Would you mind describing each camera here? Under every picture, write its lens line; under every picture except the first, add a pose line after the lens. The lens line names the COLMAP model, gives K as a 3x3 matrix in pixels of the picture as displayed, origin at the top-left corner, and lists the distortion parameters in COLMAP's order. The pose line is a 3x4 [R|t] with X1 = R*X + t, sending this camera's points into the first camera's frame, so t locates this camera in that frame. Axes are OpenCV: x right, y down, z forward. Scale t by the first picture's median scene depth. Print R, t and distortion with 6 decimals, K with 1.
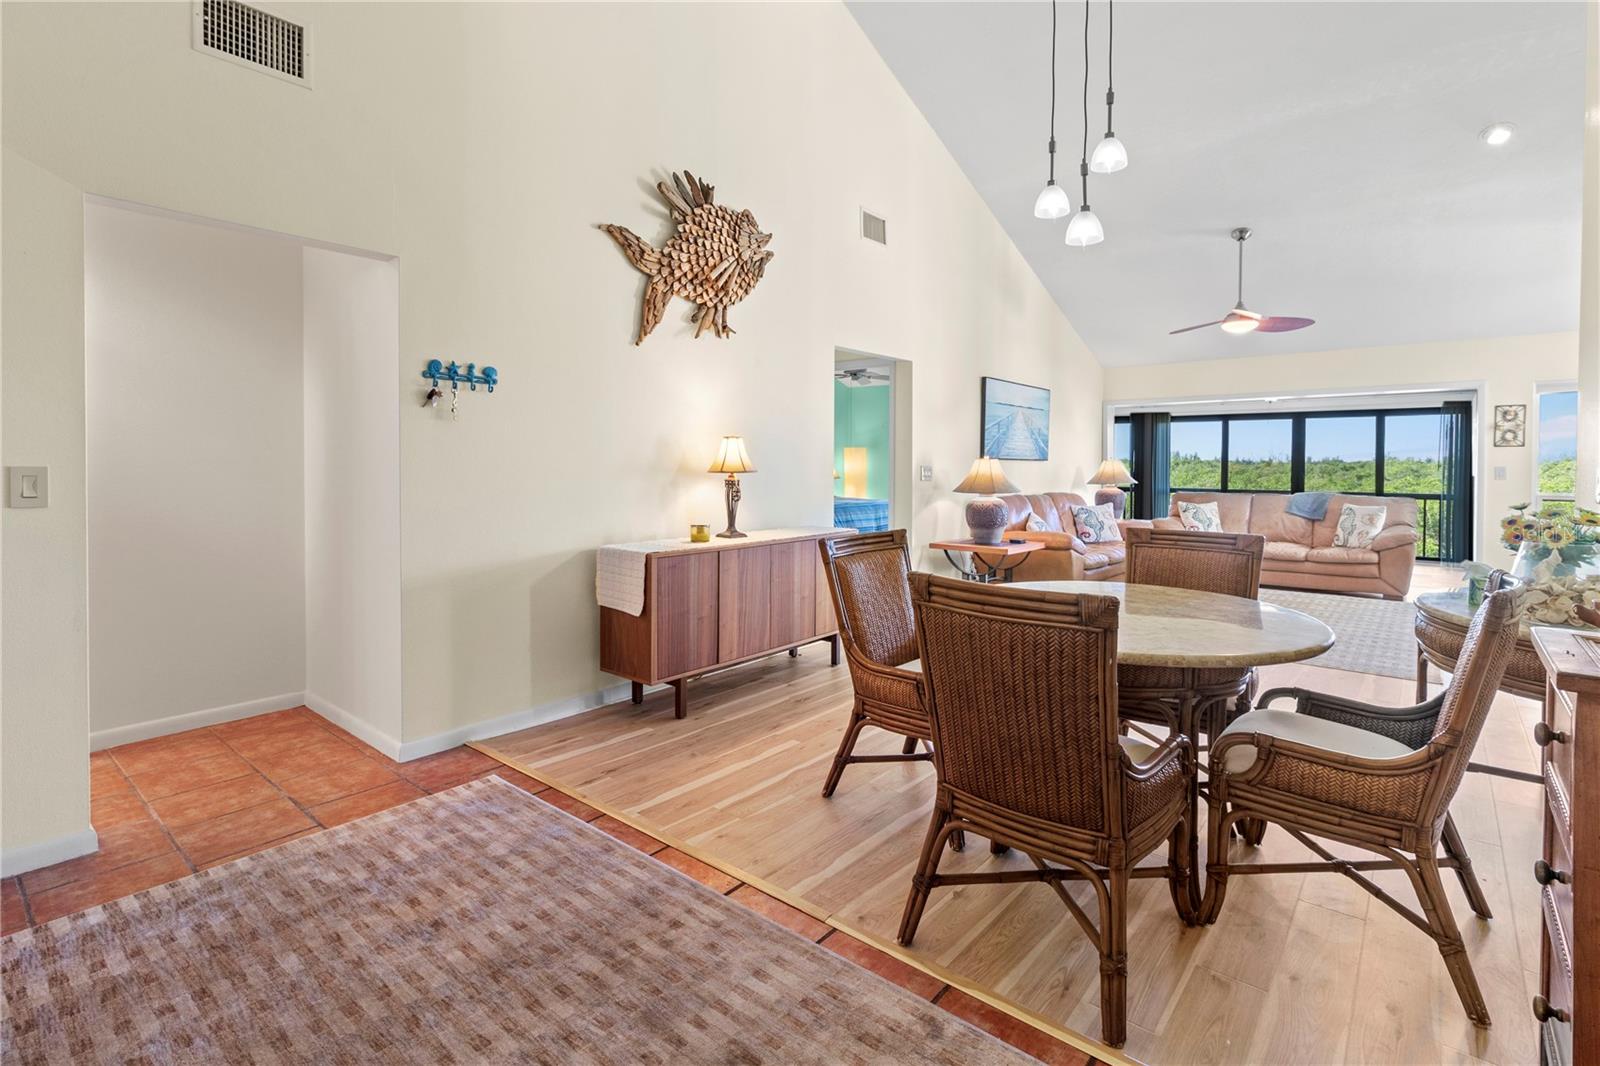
lens RADIAL K [[755.6, 0, 820.5], [0, 755.6, 471.4], [0, 0, 1]] dist [0.003475, 0.000794]
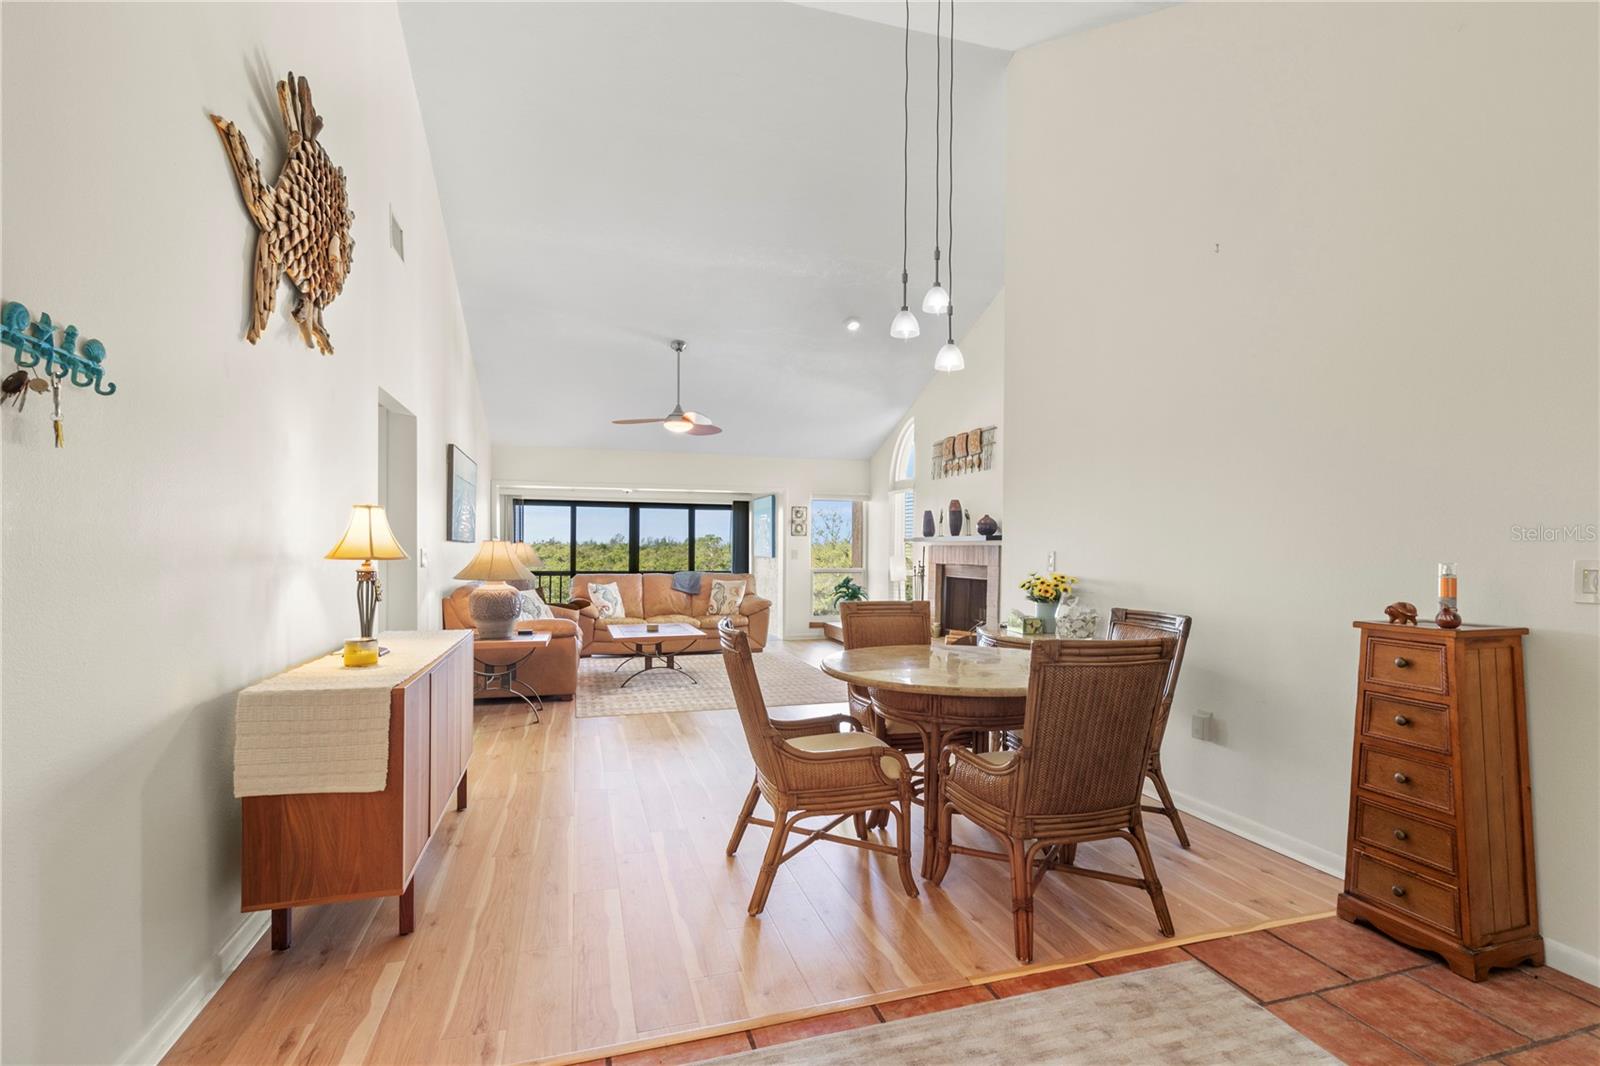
lens RADIAL K [[773.1, 0, 835.7], [0, 773.1, 553.7], [0, 0, 1]] dist [0.011615, -0.000406]
pose [[0.536201, -0.004593, 0.844078, -0.287965], [0.005282, 0.999984, 0.002086, -0.001500], [-0.844074, 0.003340, 0.536216, 0.167415]]
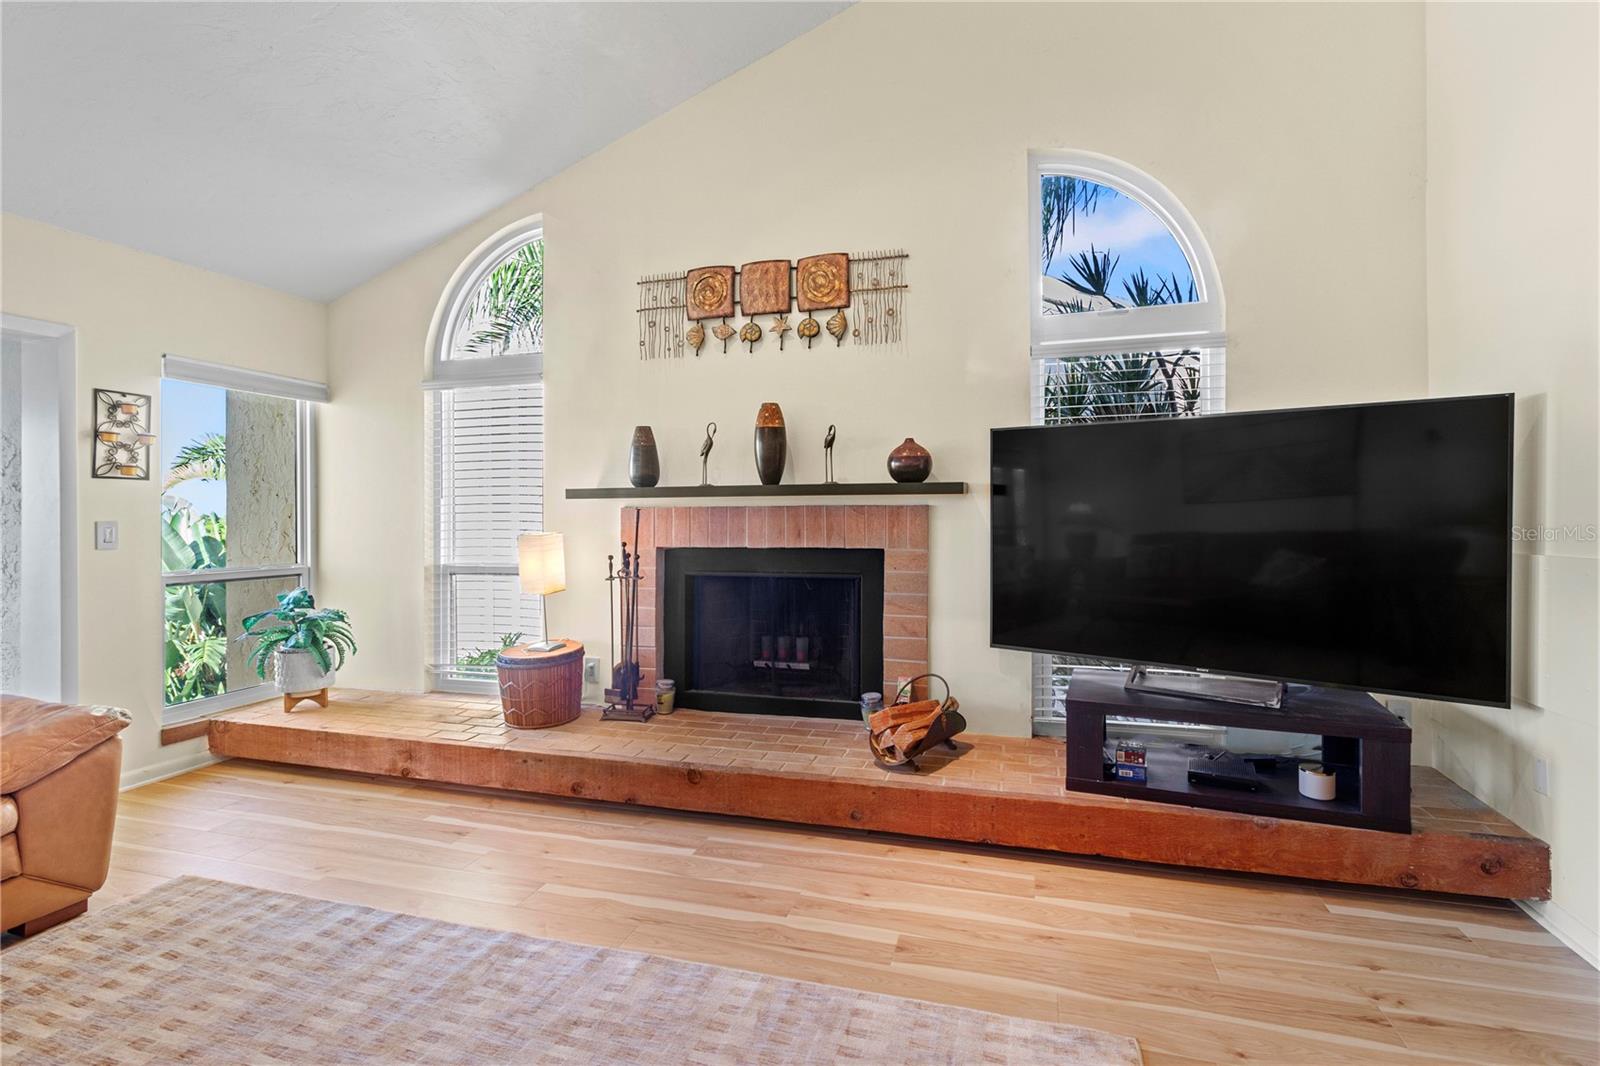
lens RADIAL K [[737.4, 0, 827.1], [0, 737.4, 517.8], [0, 0, 1]] dist [-0.000271, -0.000040]
pose [[-0.399964, -0.004557, 0.916520, 0.317178], [0.013912, 0.999842, 0.011042, -0.007533], [-0.916425, 0.017168, -0.399838, 0.800563]]
